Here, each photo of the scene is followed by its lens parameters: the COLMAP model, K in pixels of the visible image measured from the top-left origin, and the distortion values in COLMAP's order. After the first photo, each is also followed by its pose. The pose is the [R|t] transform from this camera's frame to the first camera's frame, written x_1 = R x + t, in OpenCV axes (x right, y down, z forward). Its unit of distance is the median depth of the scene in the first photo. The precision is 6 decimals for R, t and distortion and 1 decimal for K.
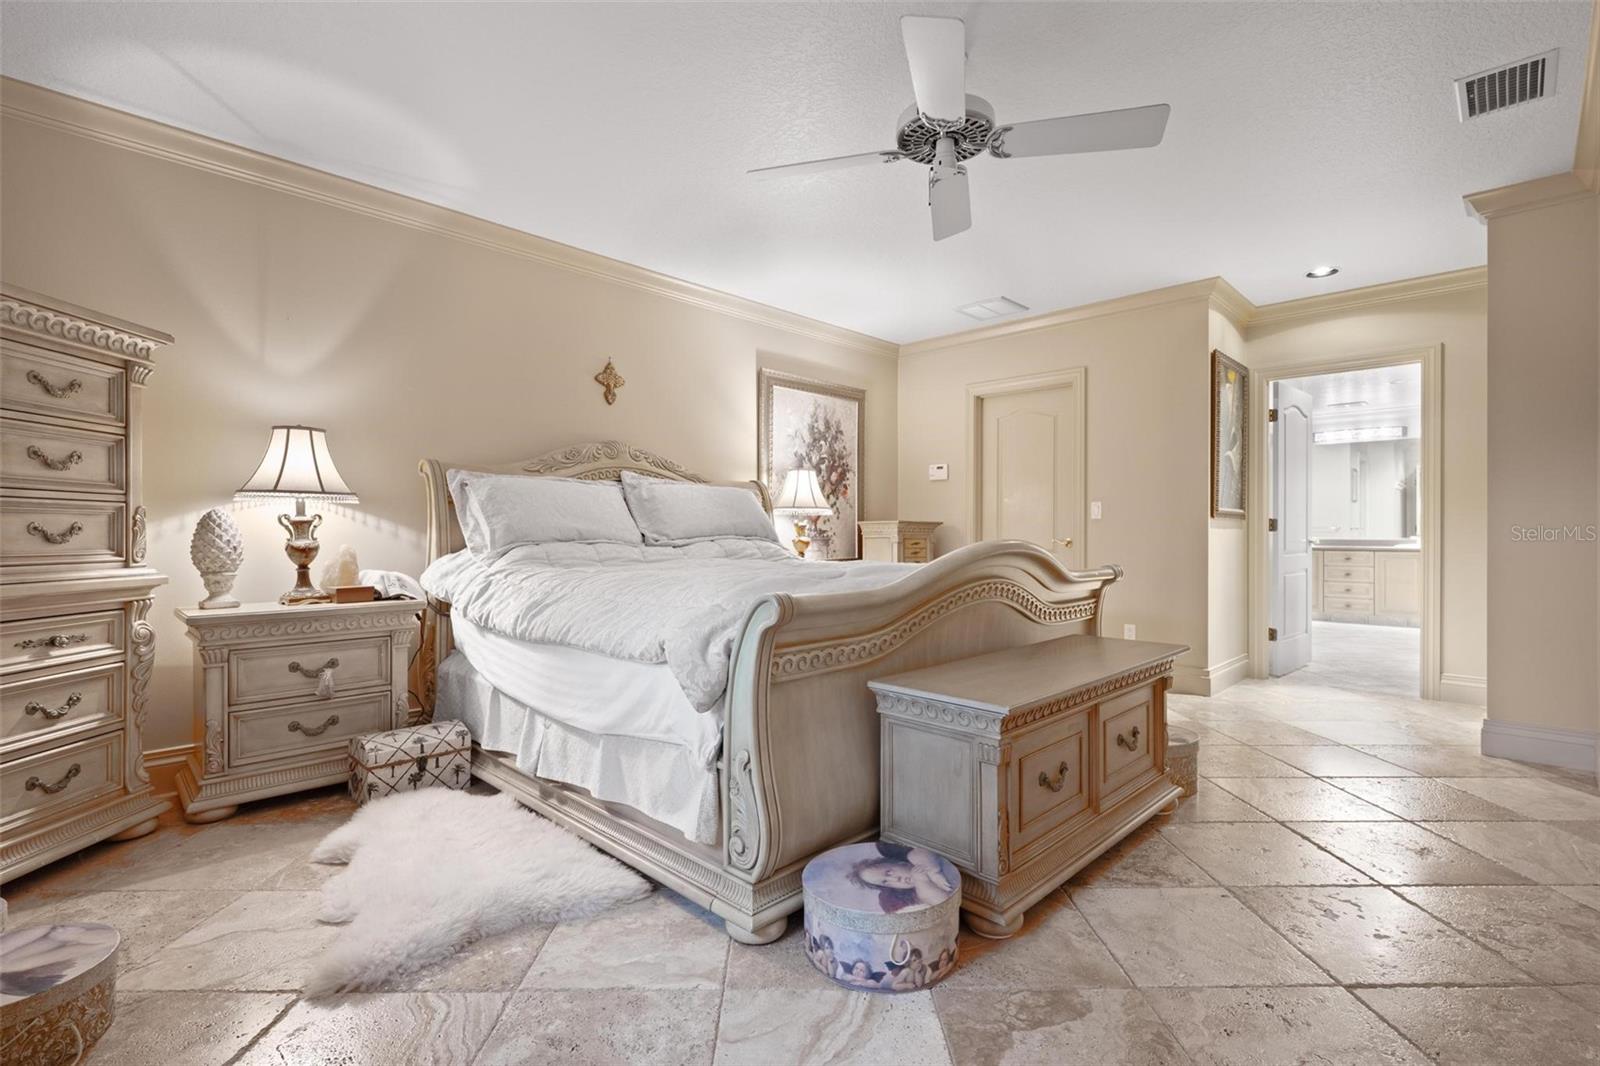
lens RADIAL K [[739.5, 0, 795.7], [0, 739.5, 534.0], [0, 0, 1]] dist [0.002266, -0.000068]
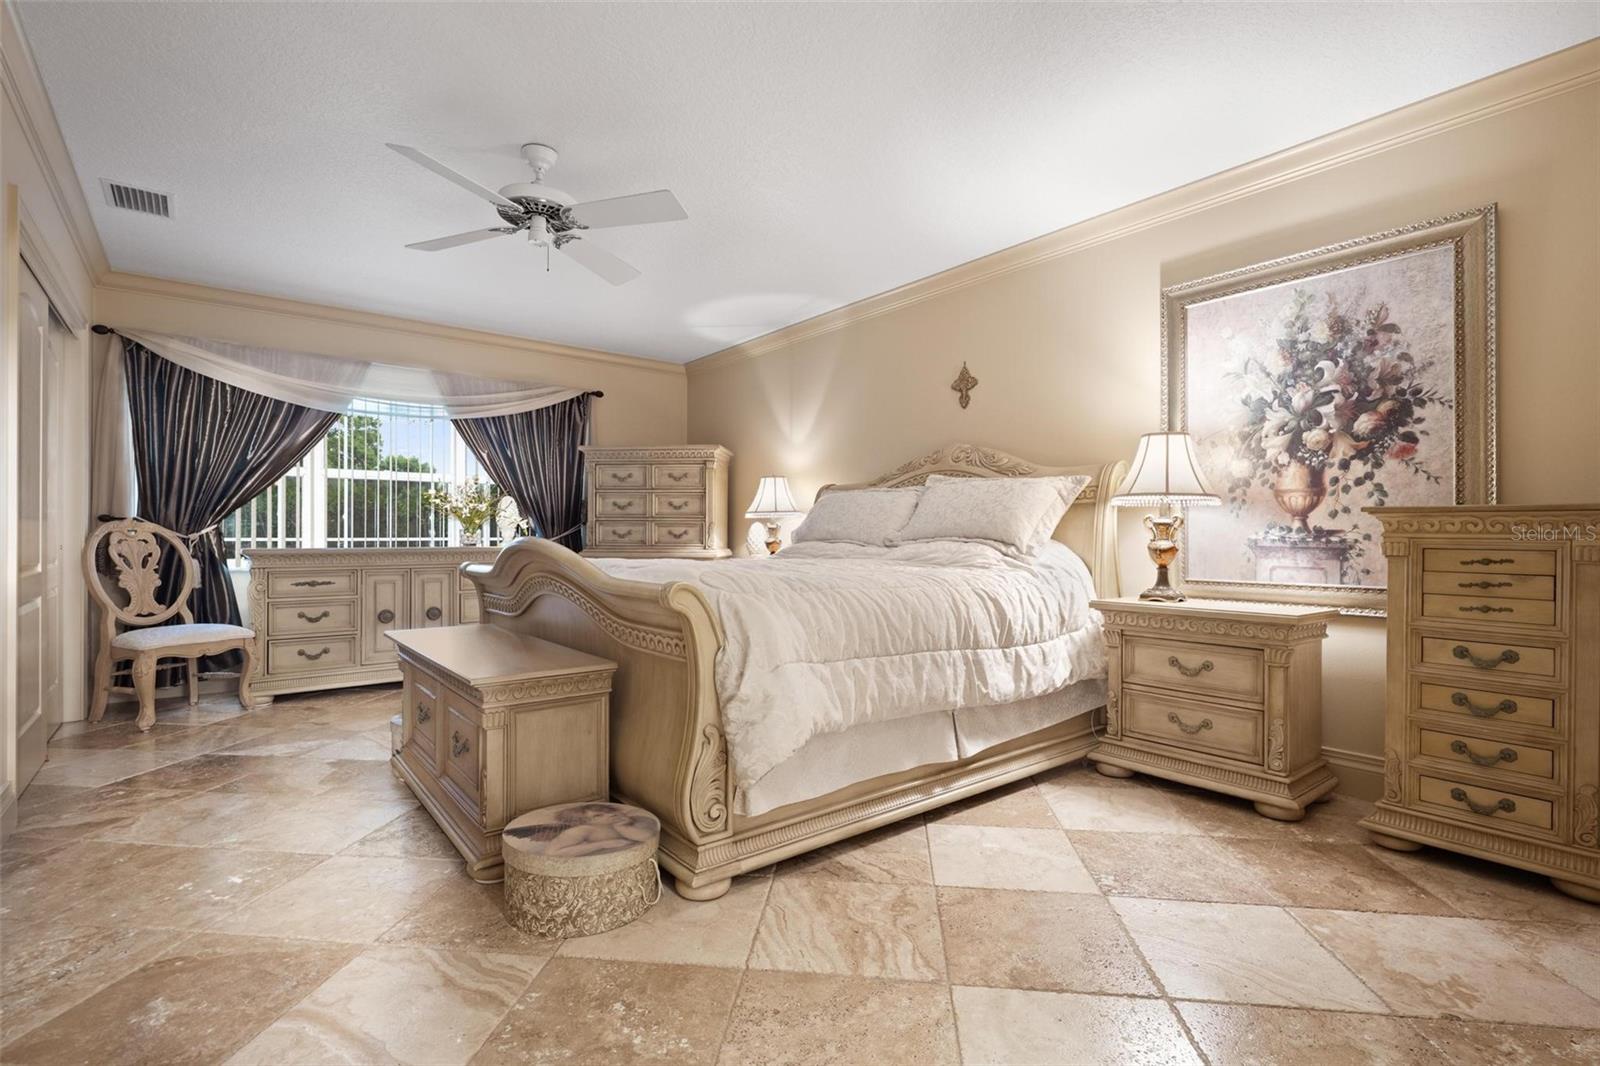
lens RADIAL K [[739.5, 0, 795.7], [0, 739.5, 534.0], [0, 0, 1]] dist [0.002266, -0.000068]
pose [[-0.116803, -0.005059, -0.993142, 0.624523], [-0.006551, 0.999969, -0.004323, 0.002472], [0.993134, 0.006001, -0.116832, 0.711682]]
